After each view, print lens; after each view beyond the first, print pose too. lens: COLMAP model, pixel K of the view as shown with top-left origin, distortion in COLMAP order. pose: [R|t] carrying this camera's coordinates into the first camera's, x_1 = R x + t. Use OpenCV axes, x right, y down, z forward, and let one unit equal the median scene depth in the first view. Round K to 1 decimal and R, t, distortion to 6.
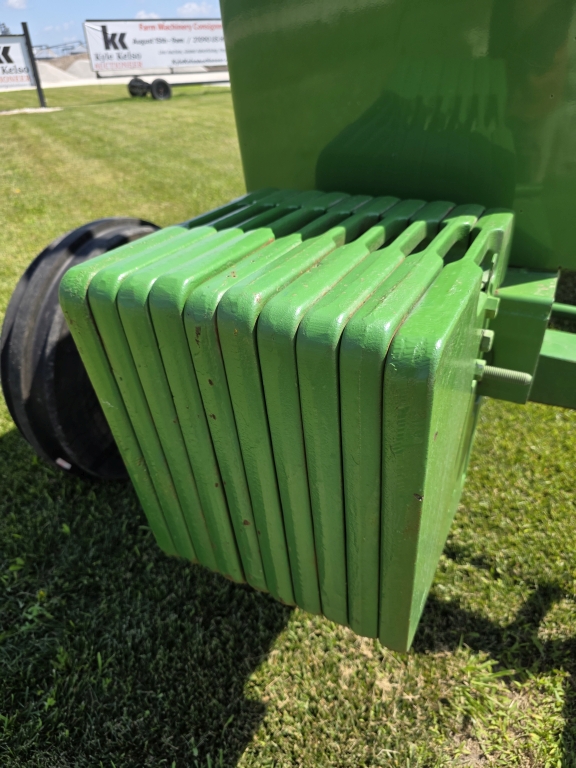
lens RADIAL K [[514.4, 0, 292.7], [0, 514.4, 388.8], [0, 0, 1]] dist [0.042062, -0.040823]
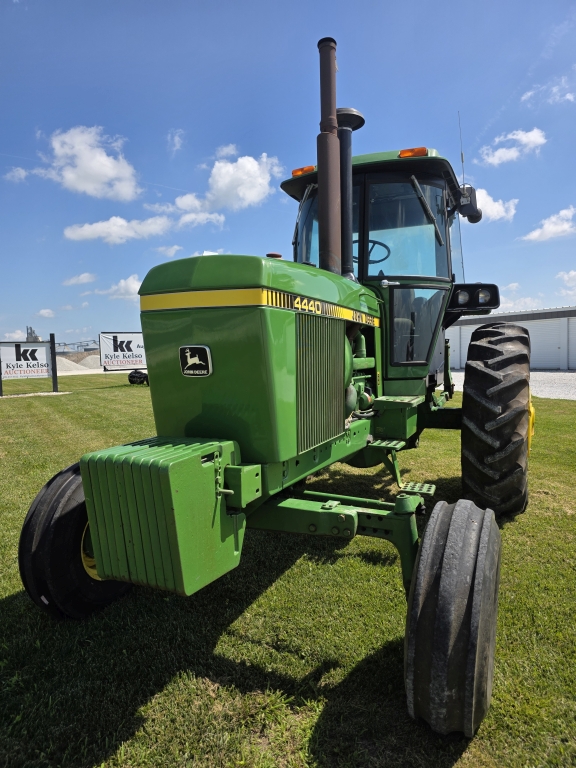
lens RADIAL K [[514.4, 0, 290.7], [0, 514.4, 399.6], [0, 0, 1]] dist [0.042062, -0.040823]
pose [[0.999463, -0.002674, 0.032652, 0.036610], [0.017312, 0.889258, -0.457079, 0.045895], [-0.027814, 0.457399, 0.888827, -0.099994]]
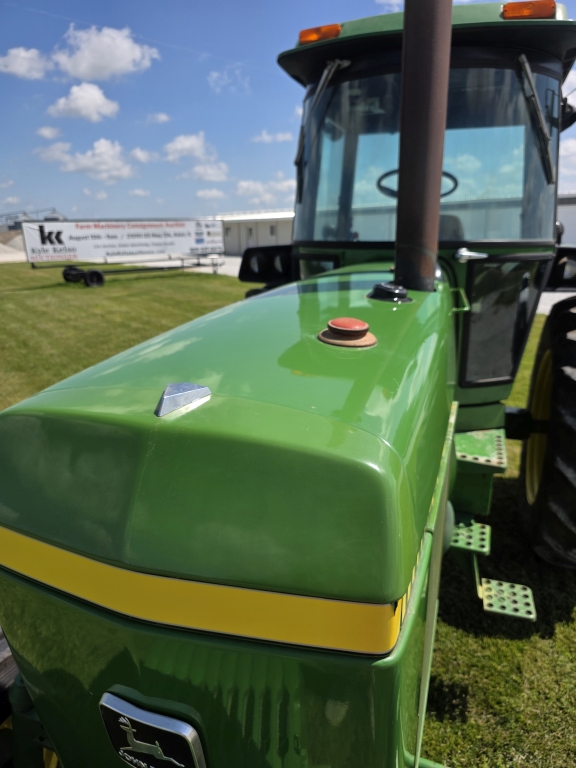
lens RADIAL K [[514.4, 0, 287.7], [0, 514.4, 392.4], [0, 0, 1]] dist [0.042062, -0.040823]
pose [[0.993040, -0.026816, 0.114688, 0.018190], [0.054873, 0.966937, -0.249043, -0.070285], [-0.104218, 0.253602, 0.961678, -0.014614]]
